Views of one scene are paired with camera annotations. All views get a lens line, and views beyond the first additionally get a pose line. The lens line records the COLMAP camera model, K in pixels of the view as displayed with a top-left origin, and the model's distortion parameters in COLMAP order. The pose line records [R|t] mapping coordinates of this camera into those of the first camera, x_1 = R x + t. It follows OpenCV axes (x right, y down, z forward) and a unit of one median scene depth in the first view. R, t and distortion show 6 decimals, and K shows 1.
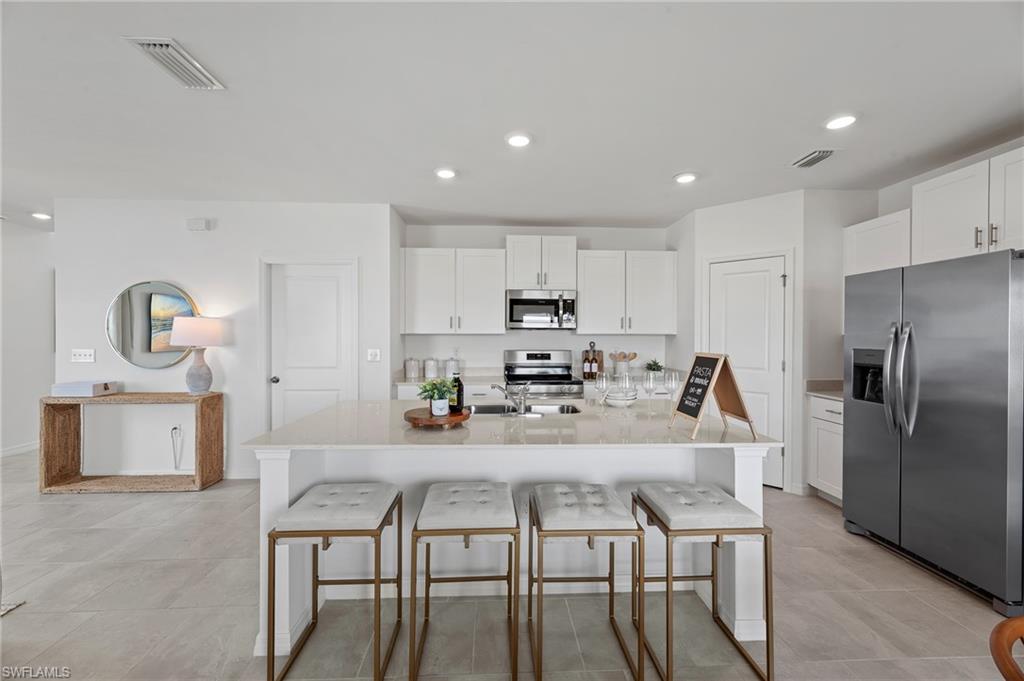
lens RADIAL K [[409.0, 0, 512.1], [0, 409.0, 336.6], [0, 0, 1]] dist [-0.000651, 0.000707]
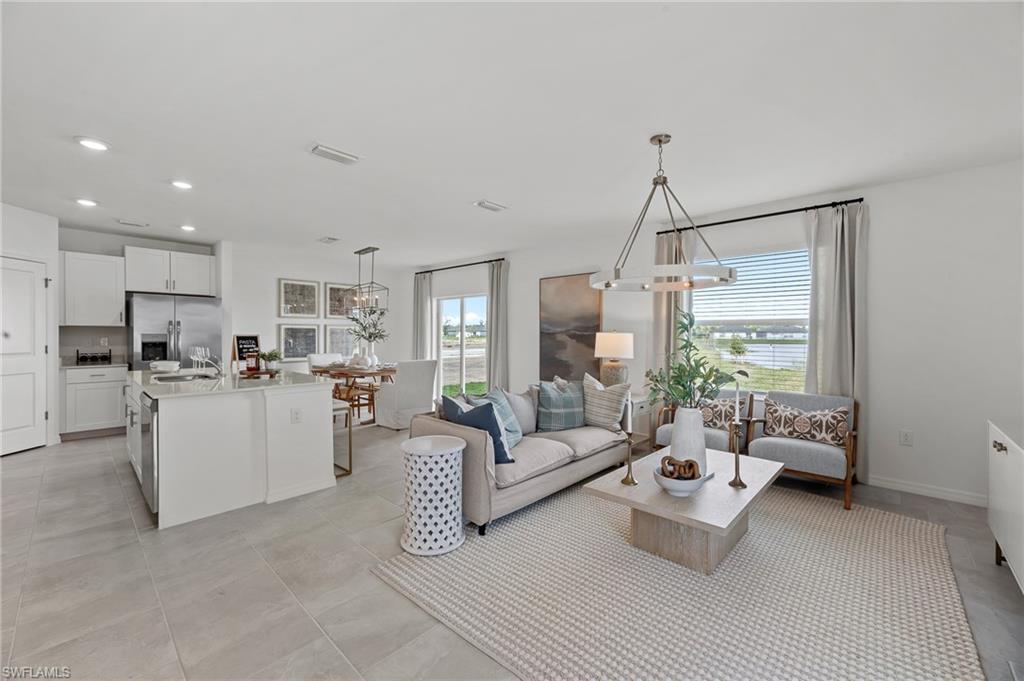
lens RADIAL K [[409.0, 0, 514.1], [0, 409.0, 337.9], [0, 0, 1]] dist [-0.000651, 0.000707]
pose [[-0.703263, -0.013107, 0.710809, -1.611380], [-0.005714, 0.999902, 0.012784, 0.014166], [-0.710907, 0.004928, -0.703269, 1.080758]]
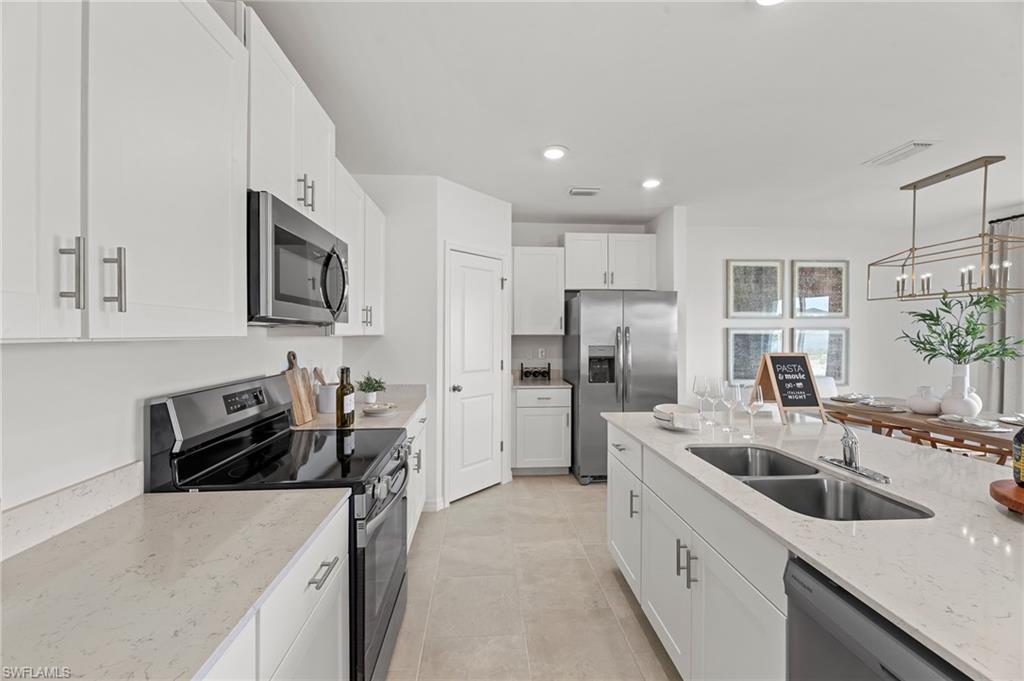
lens RADIAL K [[409.0, 0, 508.8], [0, 409.0, 334.4], [0, 0, 1]] dist [-0.000651, 0.000707]
pose [[-0.018679, -0.005378, 0.999811, -0.483806], [0.001359, 0.999984, 0.005404, -0.014329], [-0.999825, 0.001459, -0.018672, 1.259834]]
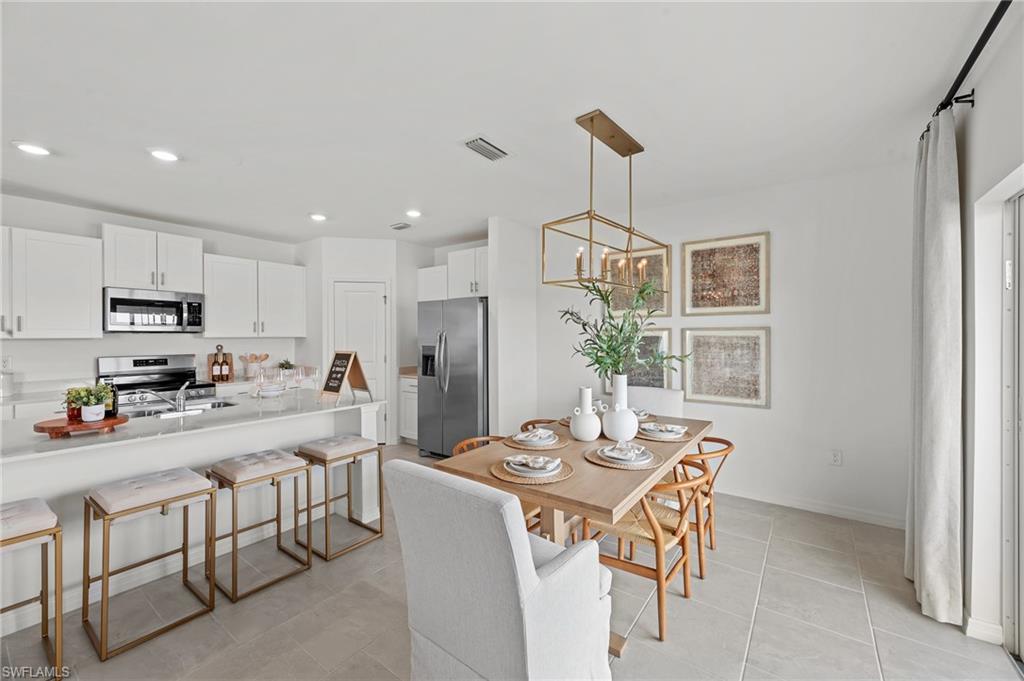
lens RADIAL K [[409.0, 0, 512.3], [0, 409.0, 339.9], [0, 0, 1]] dist [-0.000651, 0.000707]
pose [[0.627317, -0.012745, 0.778660, -0.226804], [0.006384, 0.999917, 0.011224, -0.010538], [-0.778738, -0.002070, 0.627346, -0.326052]]
